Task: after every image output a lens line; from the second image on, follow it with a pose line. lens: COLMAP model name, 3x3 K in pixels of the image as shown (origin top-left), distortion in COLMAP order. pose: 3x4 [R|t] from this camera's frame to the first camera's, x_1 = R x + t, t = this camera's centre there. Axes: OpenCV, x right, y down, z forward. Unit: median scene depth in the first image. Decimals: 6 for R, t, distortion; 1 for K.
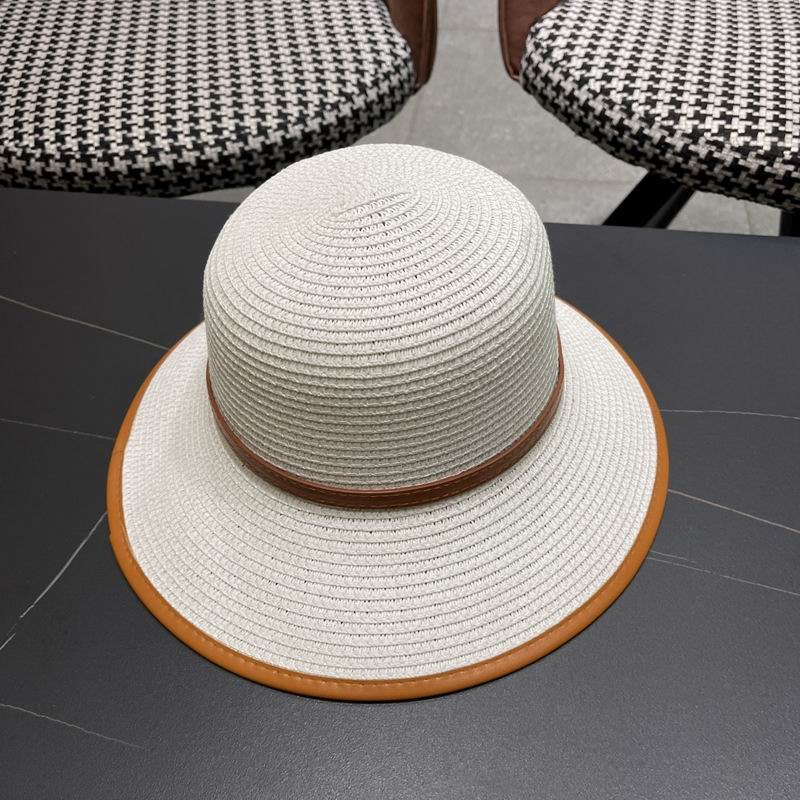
lens RADIAL K [[850.6, 0, 403.9], [0, 850.6, 400.7], [0, 0, 1]] dist [0.025344, 0.000000]
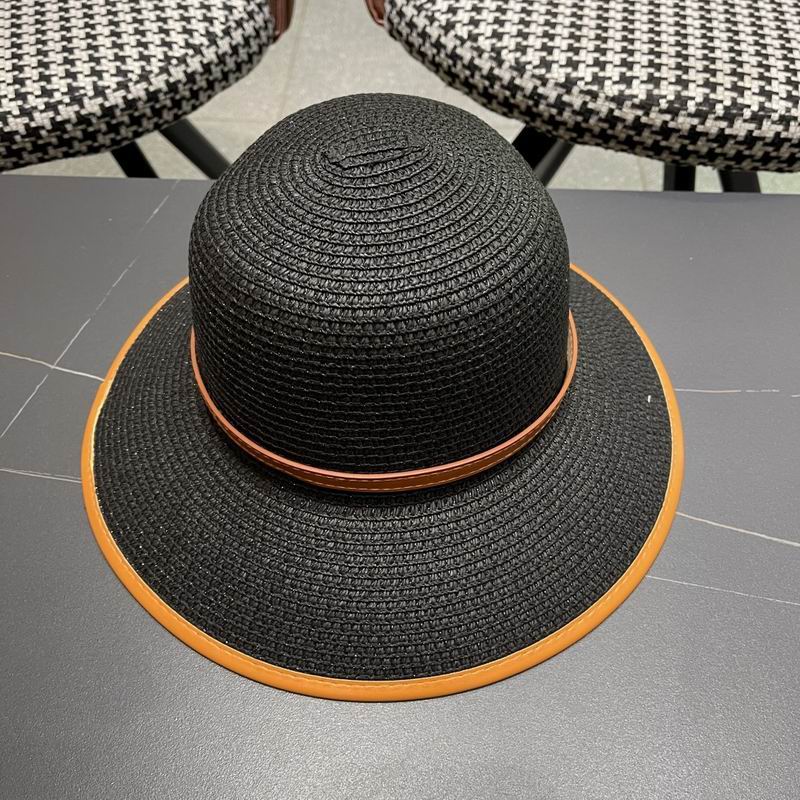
lens RADIAL K [[850.6, 0, 396.6], [0, 850.6, 415.1], [0, 0, 1]] dist [0.025344, 0.000000]
pose [[0.994009, -0.066313, 0.086883, 0.043203], [0.059354, 0.994996, 0.080374, -0.032705], [-0.091779, -0.074736, 0.992971, 0.055846]]
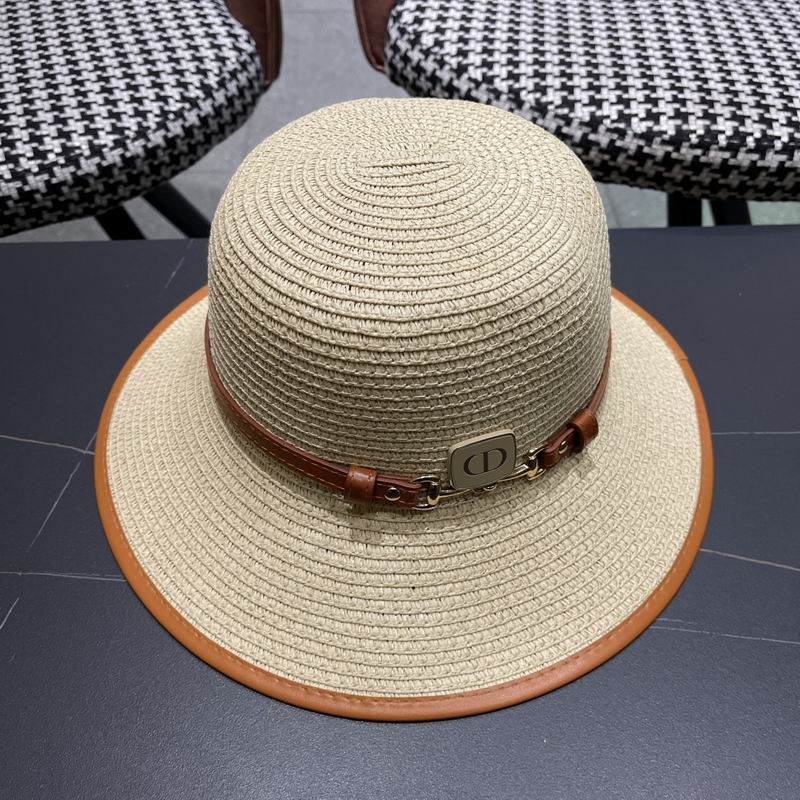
lens RADIAL K [[850.6, 0, 398.6], [0, 850.6, 414.9], [0, 0, 1]] dist [0.025344, 0.000000]
pose [[0.979472, -0.125340, 0.157877, -0.039598], [0.119968, 0.991840, 0.043148, -0.058397], [-0.161997, -0.023322, 0.986516, 0.113654]]
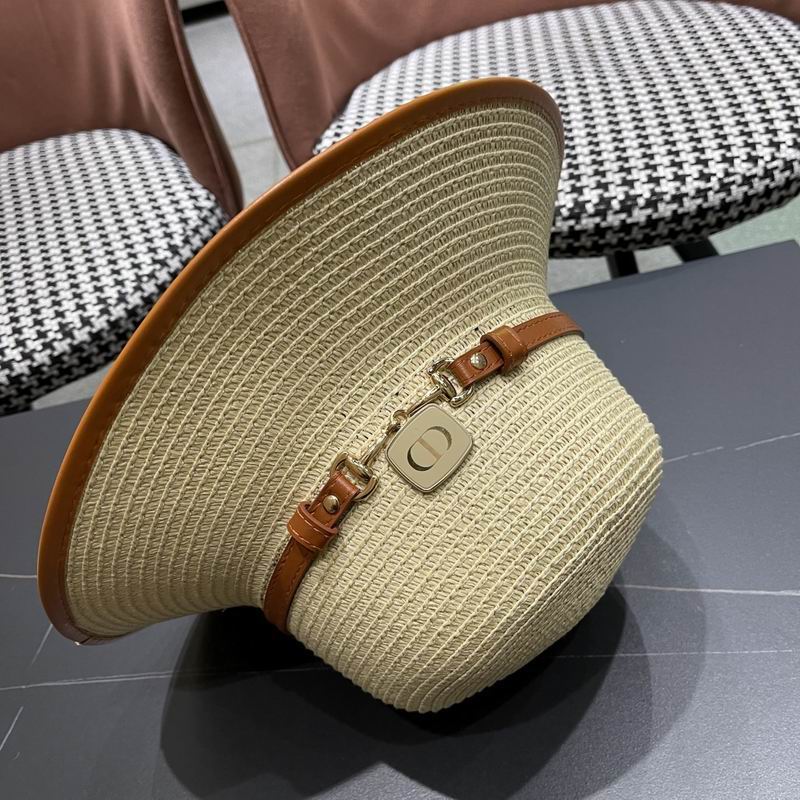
lens RADIAL K [[850.6, 0, 393.5], [0, 850.6, 411.1], [0, 0, 1]] dist [0.025344, 0.000000]
pose [[0.956283, -0.290996, 0.029068, 0.125161], [0.292265, 0.954444, -0.060154, -0.045946], [-0.010239, 0.066020, 0.997766, -0.013013]]
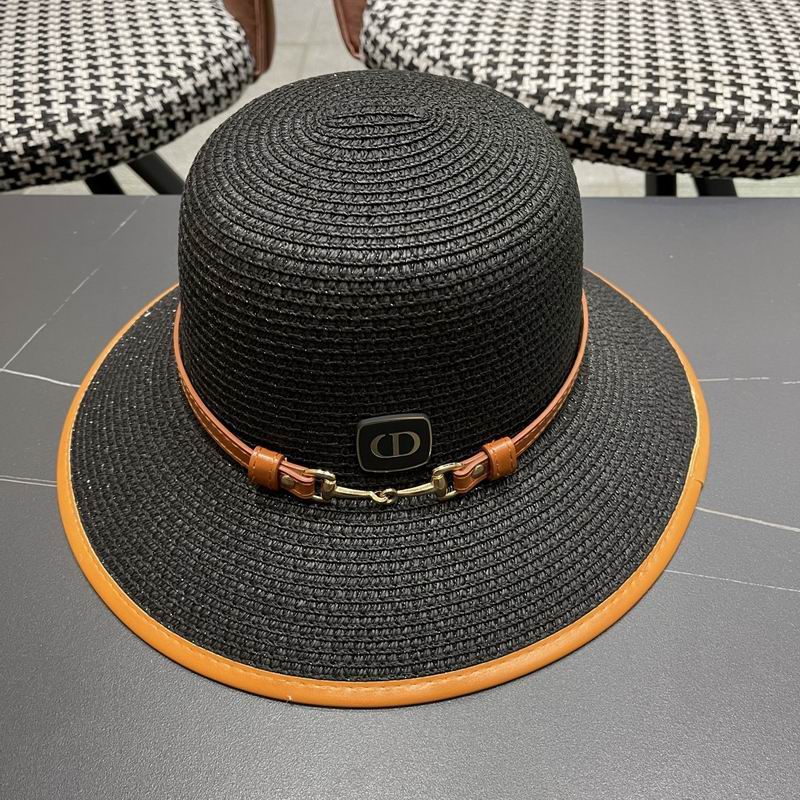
lens RADIAL K [[850.6, 0, 403.7], [0, 850.6, 396.2], [0, 0, 1]] dist [0.025344, 0.000000]
pose [[0.992743, -0.073197, 0.095411, 0.070540], [0.077343, 0.996182, -0.040502, 0.037069], [-0.092082, 0.047587, 0.994614, 0.091299]]
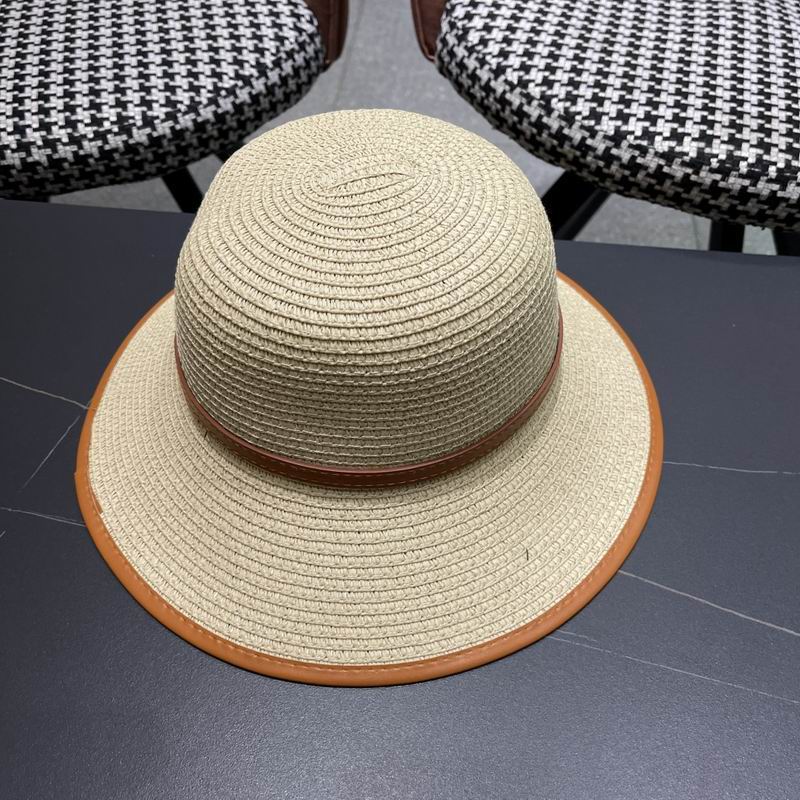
lens RADIAL K [[850.6, 0, 395.5], [0, 850.6, 416.1], [0, 0, 1]] dist [0.025344, 0.000000]
pose [[0.998914, -0.012718, 0.044817, 0.050724], [0.008828, 0.996259, 0.085961, -0.082187], [-0.045743, -0.085472, 0.995290, 0.064066]]
